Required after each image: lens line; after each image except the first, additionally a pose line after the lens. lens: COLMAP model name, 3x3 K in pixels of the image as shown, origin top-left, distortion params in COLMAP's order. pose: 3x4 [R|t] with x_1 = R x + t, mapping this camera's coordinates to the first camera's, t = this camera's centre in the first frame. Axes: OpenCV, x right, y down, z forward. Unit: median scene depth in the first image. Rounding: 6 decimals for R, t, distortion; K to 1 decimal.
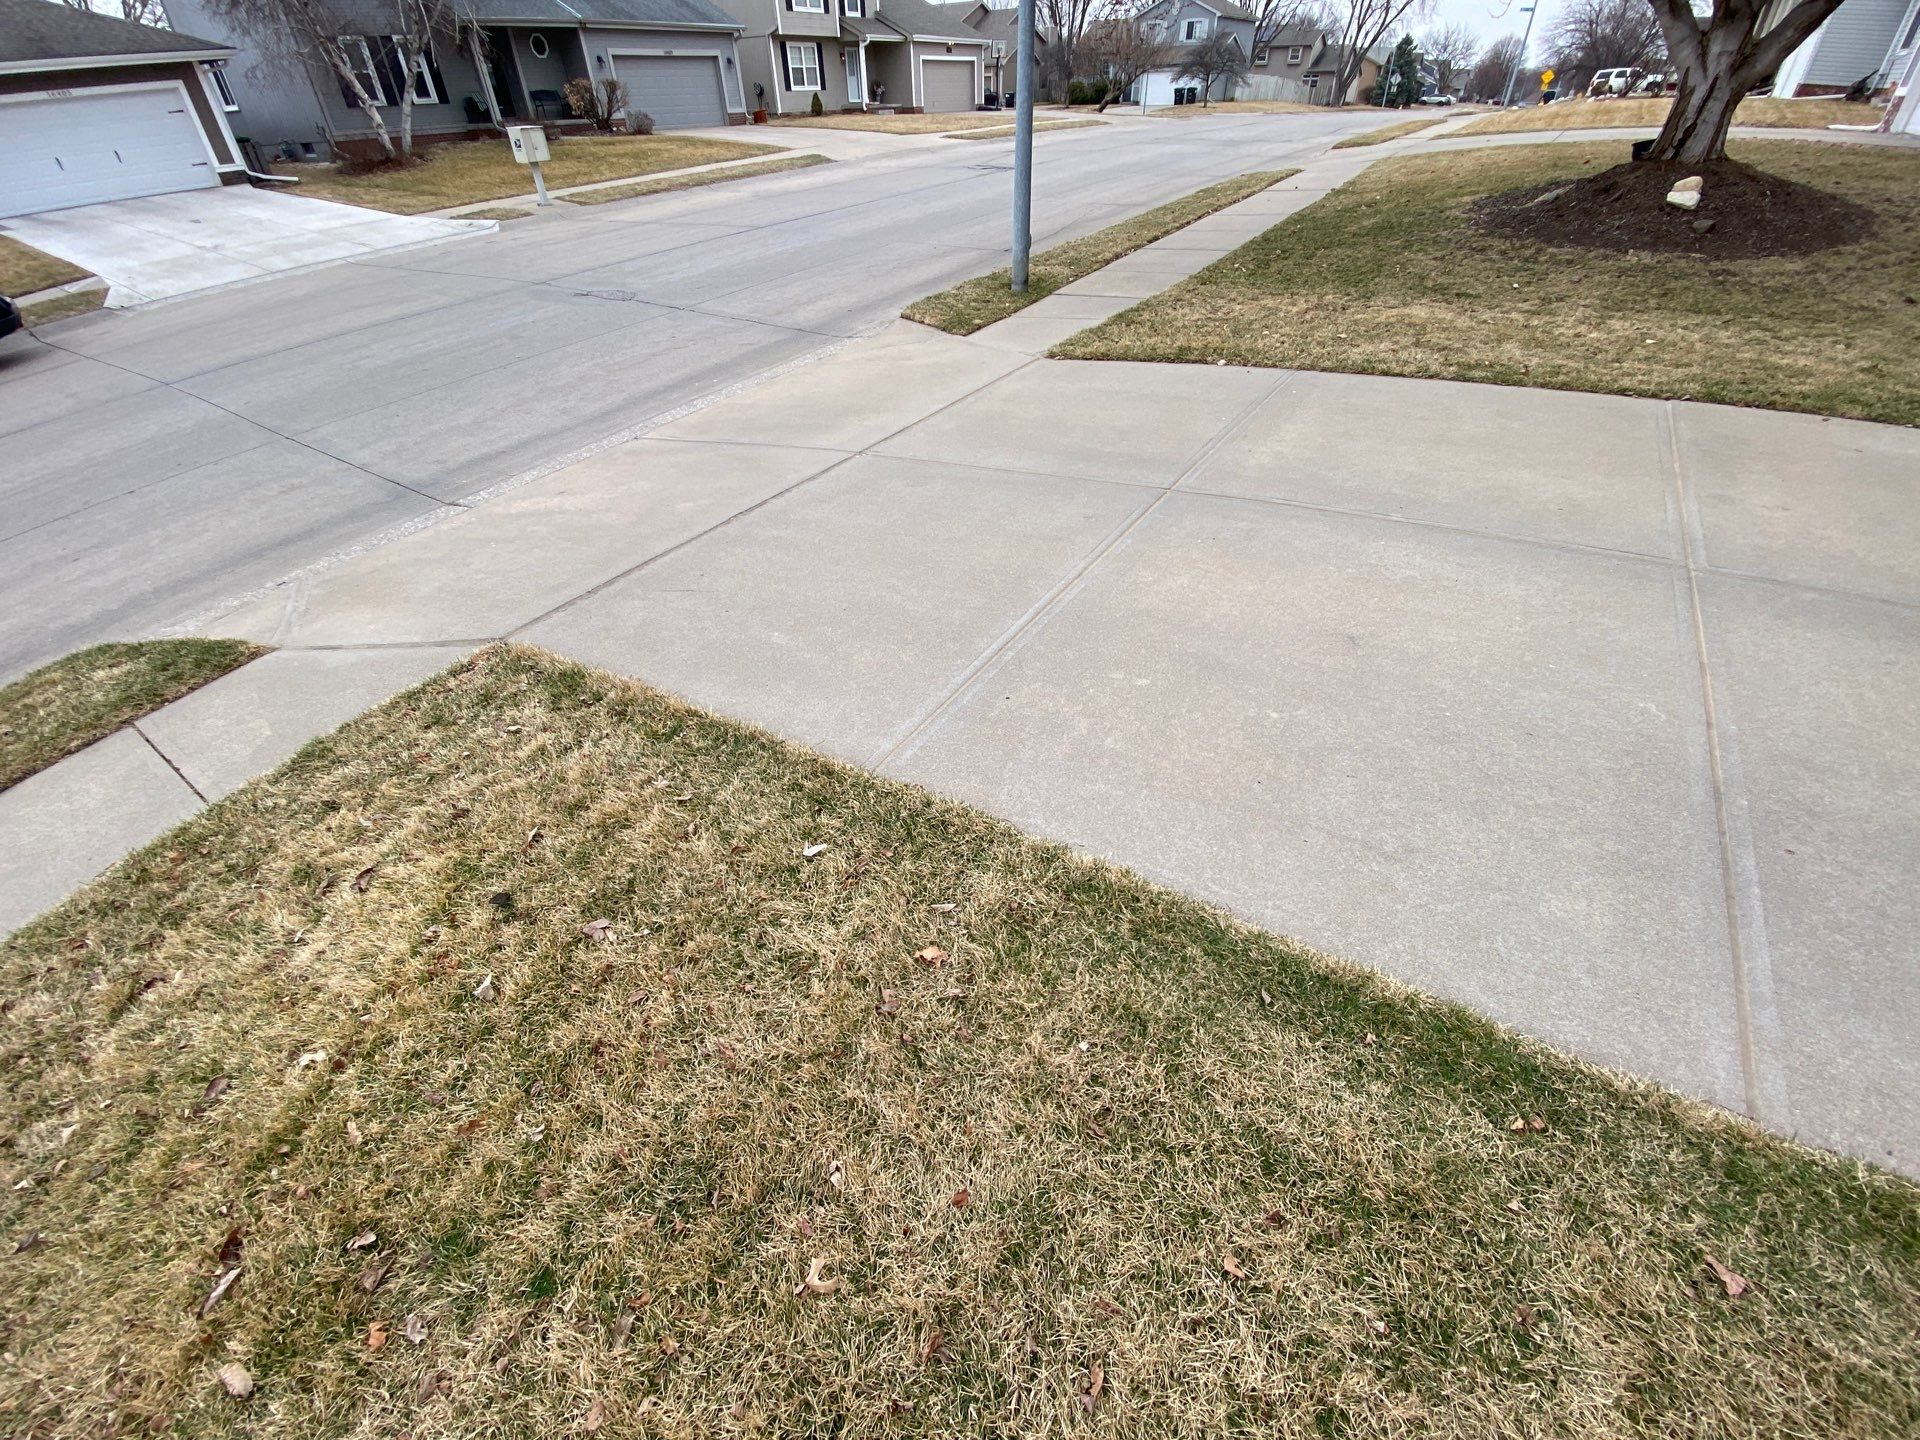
lens RADIAL K [[786.7, 0, 966.2], [0, 786.7, 730.9], [0, 0, 1]] dist [0.013556, -0.016806]
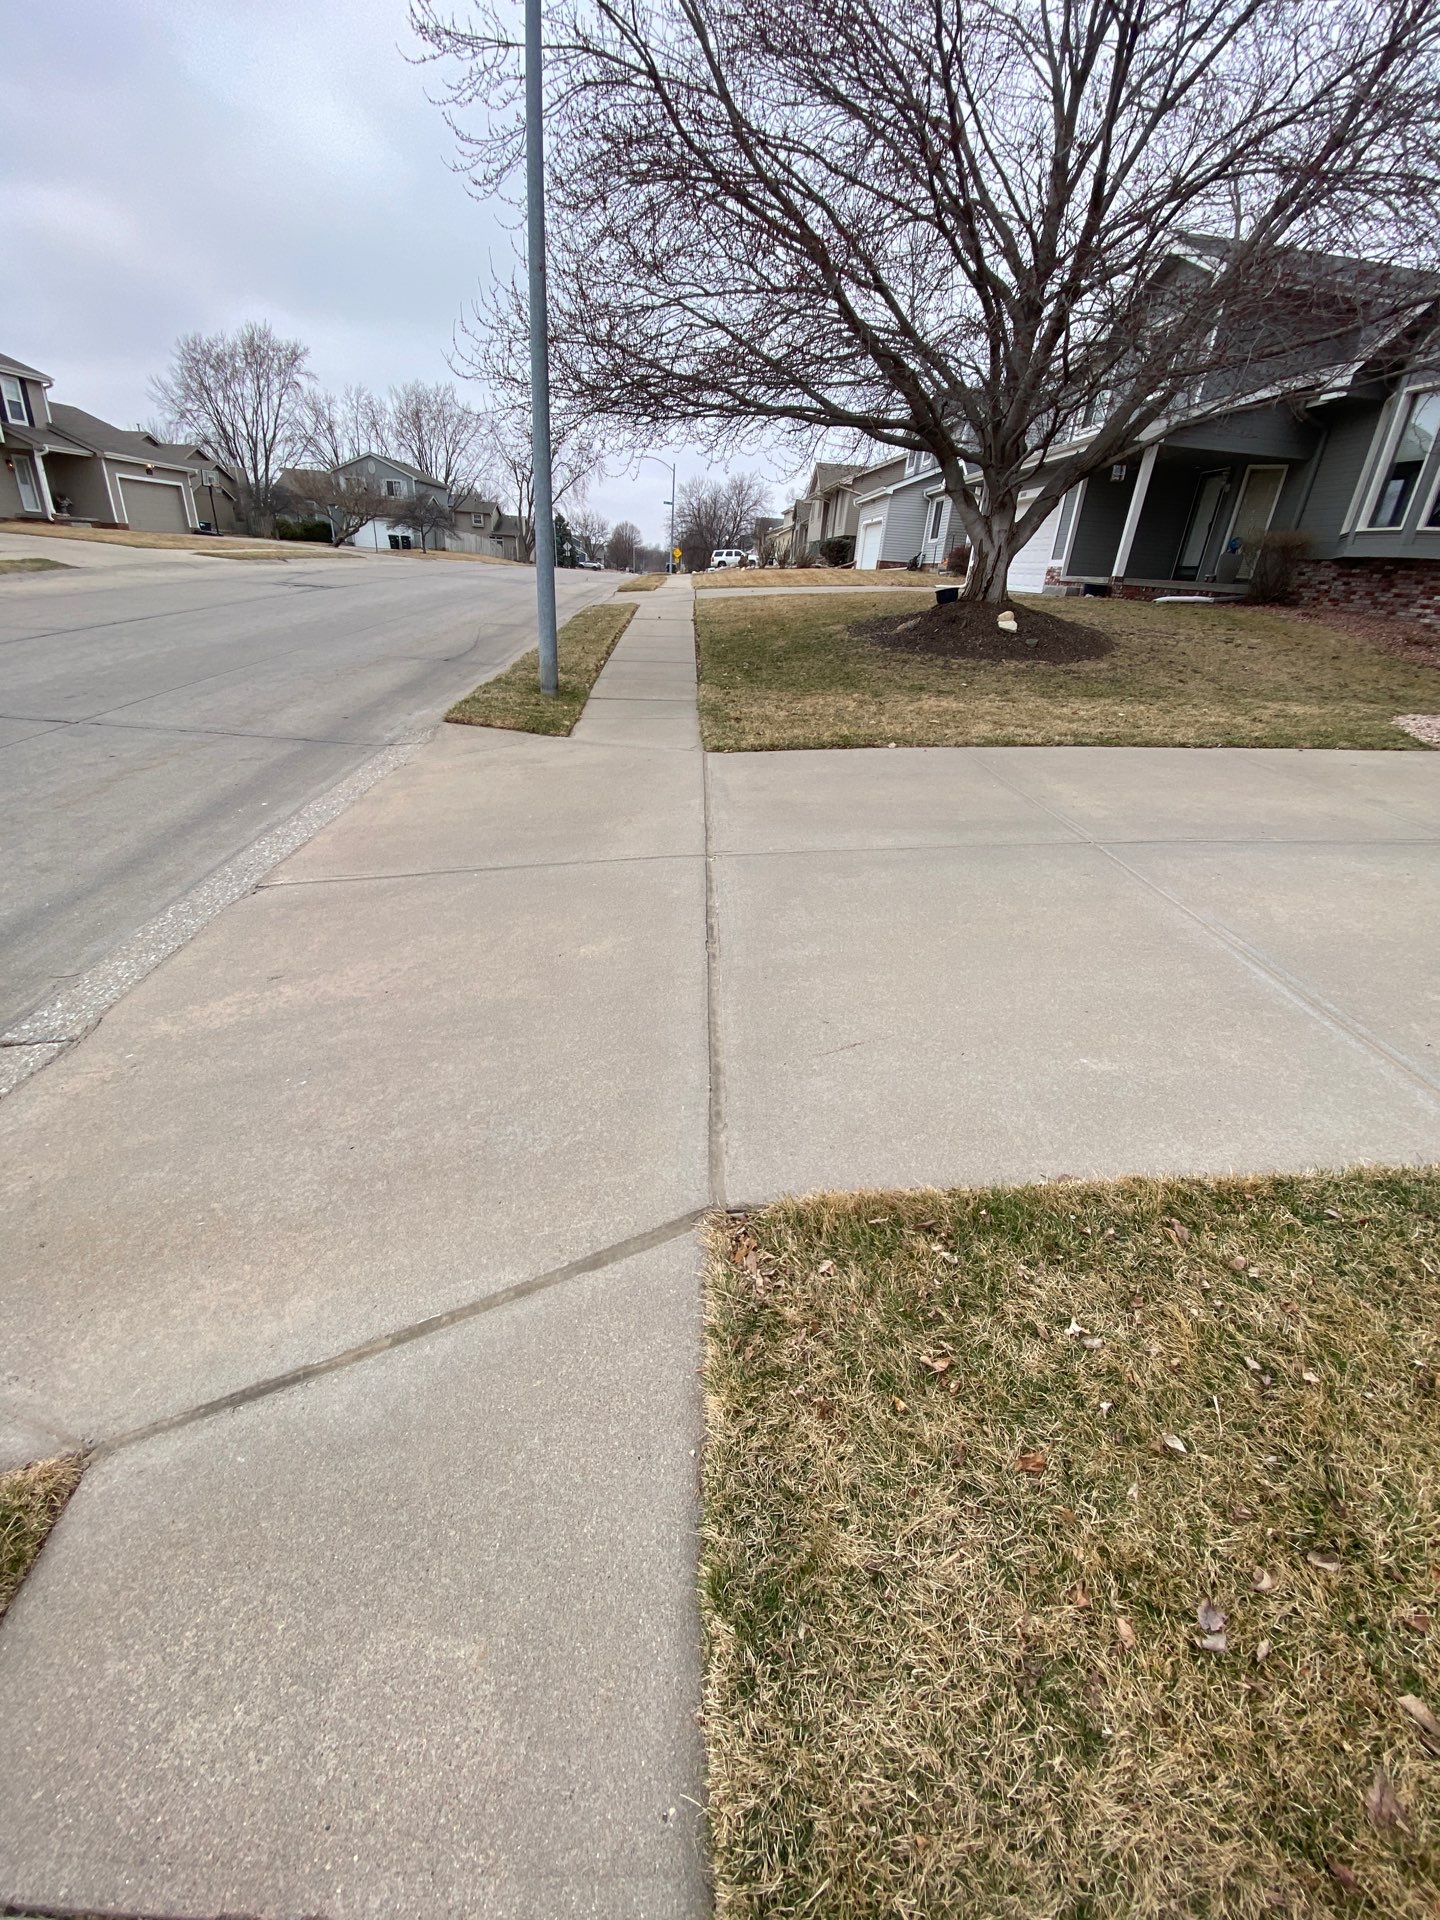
lens RADIAL K [[786.7, 0, 720.4], [0, 786.7, 952.3], [0, 0, 1]] dist [0.013556, -0.016806]
pose [[0.808986, -0.187887, 0.556992, -0.419681], [0.300828, 0.946389, -0.117689, -0.107646], [-0.505019, 0.262768, 0.822137, 0.236960]]
